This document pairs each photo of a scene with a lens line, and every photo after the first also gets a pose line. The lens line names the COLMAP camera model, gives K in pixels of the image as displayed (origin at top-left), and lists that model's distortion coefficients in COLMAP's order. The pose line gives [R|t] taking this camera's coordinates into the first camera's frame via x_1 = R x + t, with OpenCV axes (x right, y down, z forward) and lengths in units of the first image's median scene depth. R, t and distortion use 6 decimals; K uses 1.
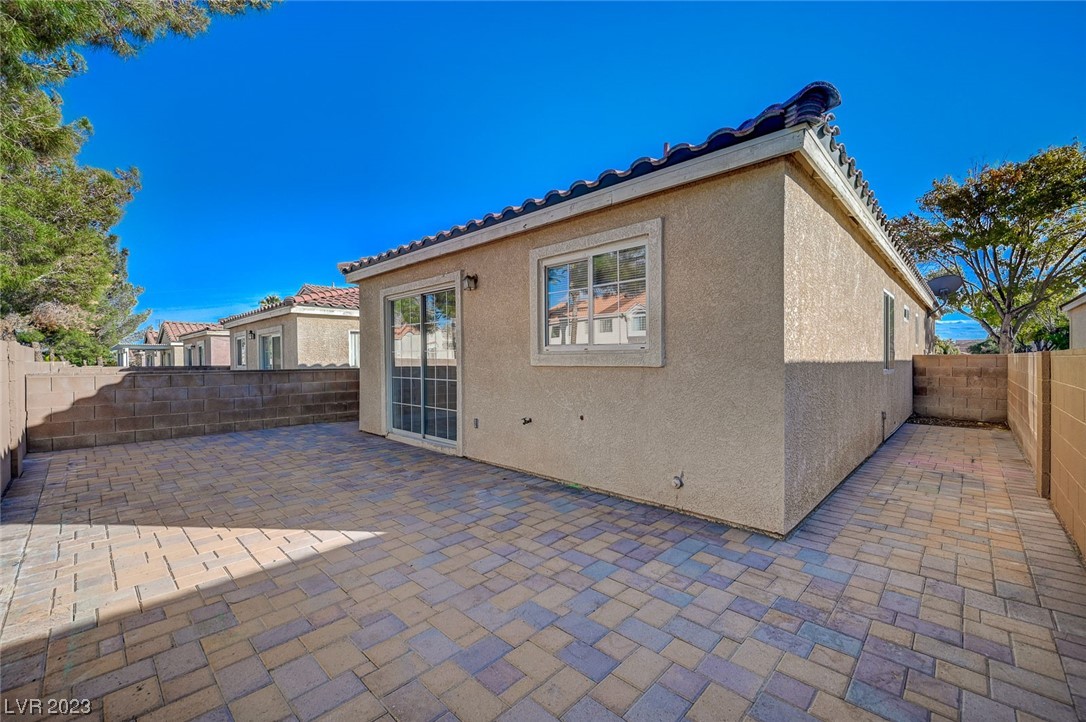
lens RADIAL K [[447.2, 0, 545.7], [0, 447.2, 362.7], [0, 0, 1]] dist [-0.003006, 0.000588]
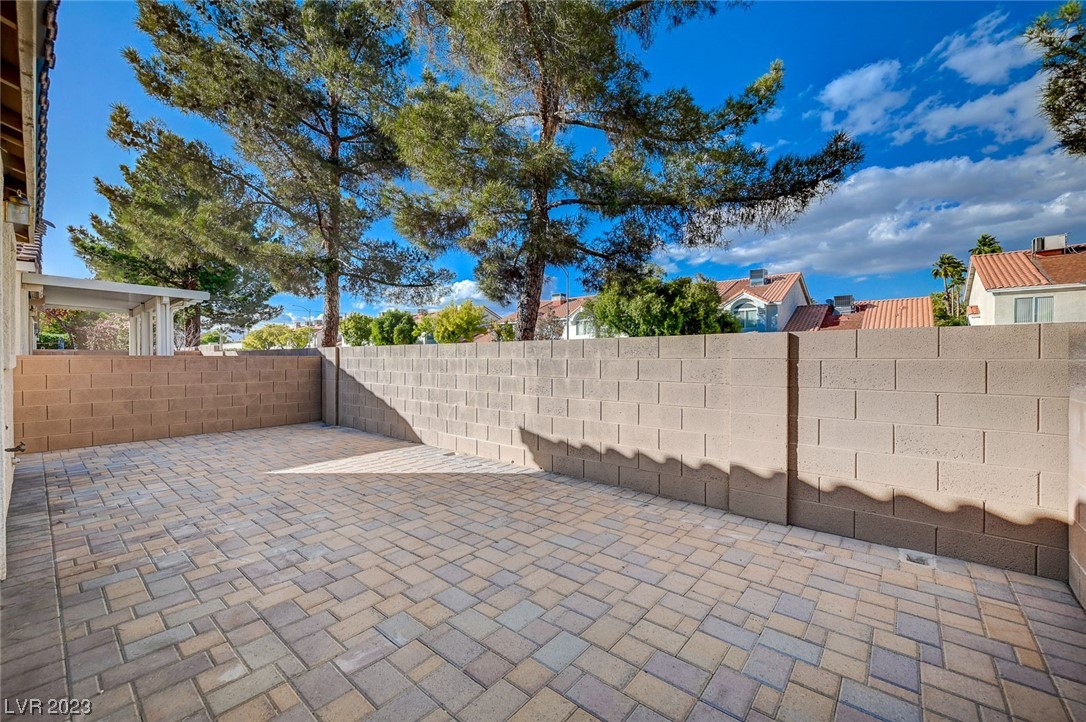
lens RADIAL K [[427.8, 0, 539.2], [0, 427.8, 360.7], [0, 0, 1]] dist [0.003801, 0.000069]
pose [[-0.998669, 0.005811, -0.051247, -0.939589], [0.005016, 0.999865, 0.015627, -0.017265], [0.051331, 0.015349, -0.998564, 1.931645]]
